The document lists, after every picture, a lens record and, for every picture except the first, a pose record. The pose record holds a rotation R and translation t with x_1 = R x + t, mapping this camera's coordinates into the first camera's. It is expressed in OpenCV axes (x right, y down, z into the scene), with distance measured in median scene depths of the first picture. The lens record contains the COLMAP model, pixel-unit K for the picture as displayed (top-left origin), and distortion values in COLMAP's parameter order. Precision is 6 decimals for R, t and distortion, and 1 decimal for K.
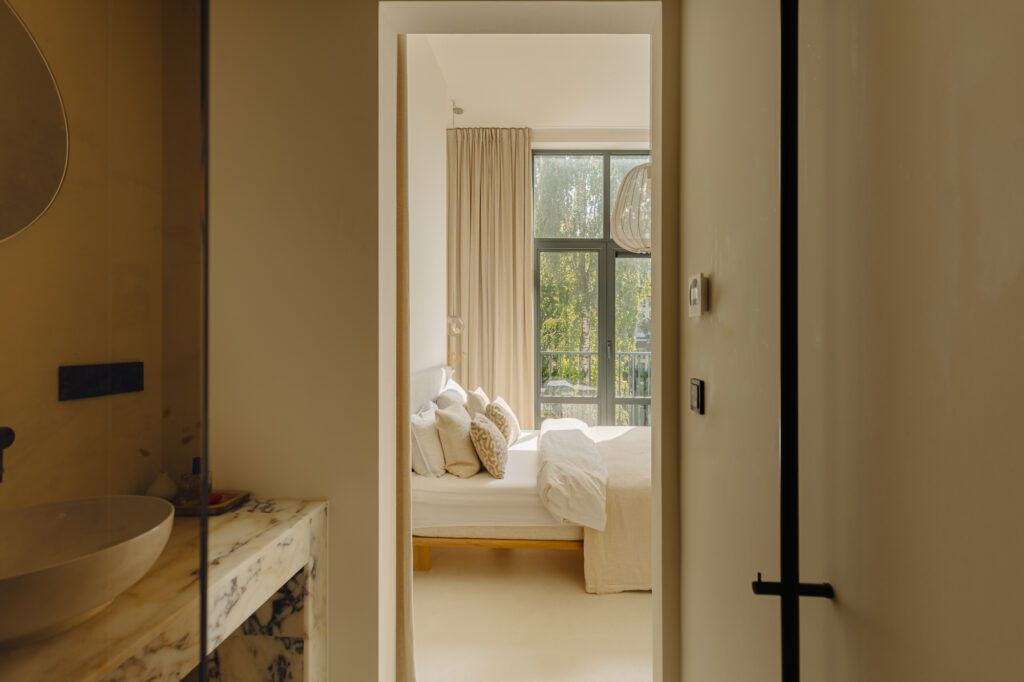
lens RADIAL K [[467.9, 0, 514.0], [0, 467.9, 339.9], [0, 0, 1]] dist [0.001767, -0.000623]
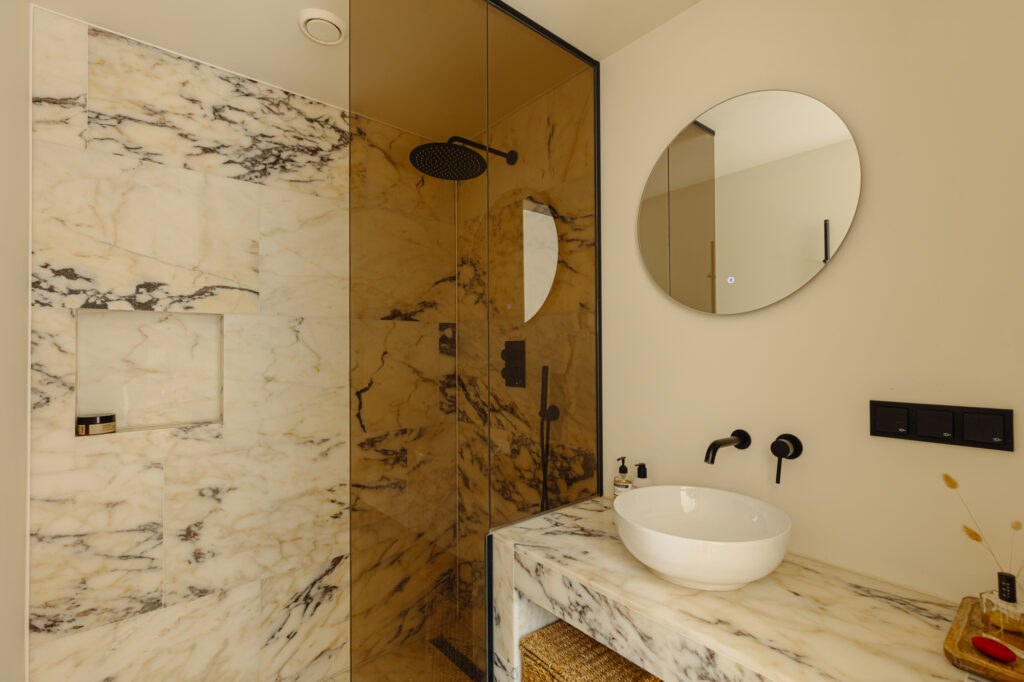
lens RADIAL K [[467.9, 0, 535.7], [0, 467.9, 343.9], [0, 0, 1]] dist [0.001767, -0.000623]
pose [[-0.696915, -0.007909, -0.717110, 0.269358], [0.000189, 0.999937, -0.011211, -0.060806], [0.717154, -0.007949, -0.696870, 1.348409]]
